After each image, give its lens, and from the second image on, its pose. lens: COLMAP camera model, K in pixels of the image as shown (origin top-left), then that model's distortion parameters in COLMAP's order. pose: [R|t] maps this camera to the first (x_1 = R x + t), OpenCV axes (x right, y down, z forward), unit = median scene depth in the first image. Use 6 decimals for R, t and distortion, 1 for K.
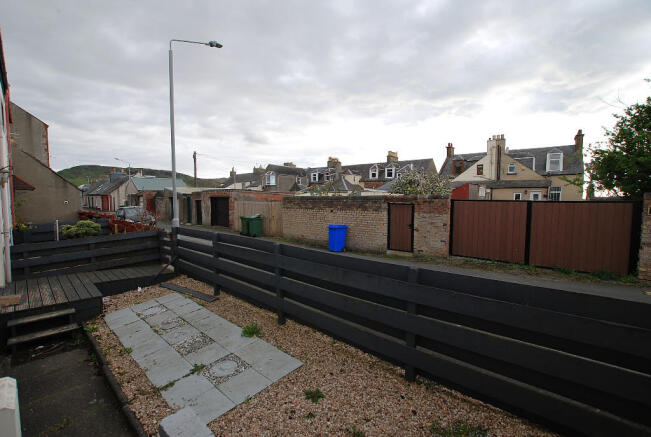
lens RADIAL K [[292.5, 0, 321.2], [0, 292.5, 217.9], [0, 0, 1]] dist [-0.022248, 0.000065]
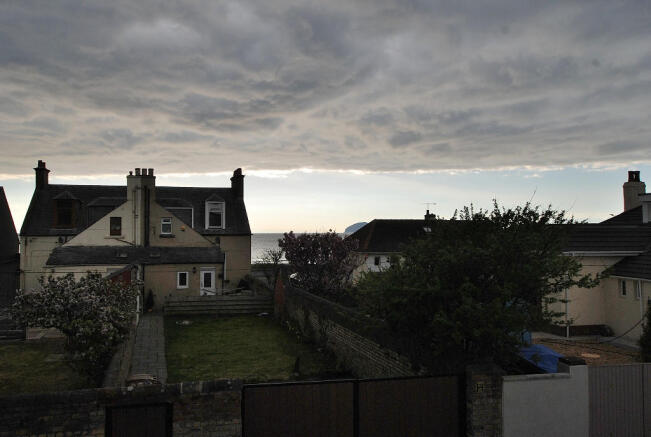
lens RADIAL K [[551.2, 0, 327.7], [0, 551.2, 210.0], [0, 0, 1]] dist [0.016156, 0.007936]
pose [[0.563421, 0.037867, 0.825302, -0.107653], [0.055454, 0.994963, -0.083509, -0.097639], [-0.824307, 0.092817, 0.558483, 0.086004]]
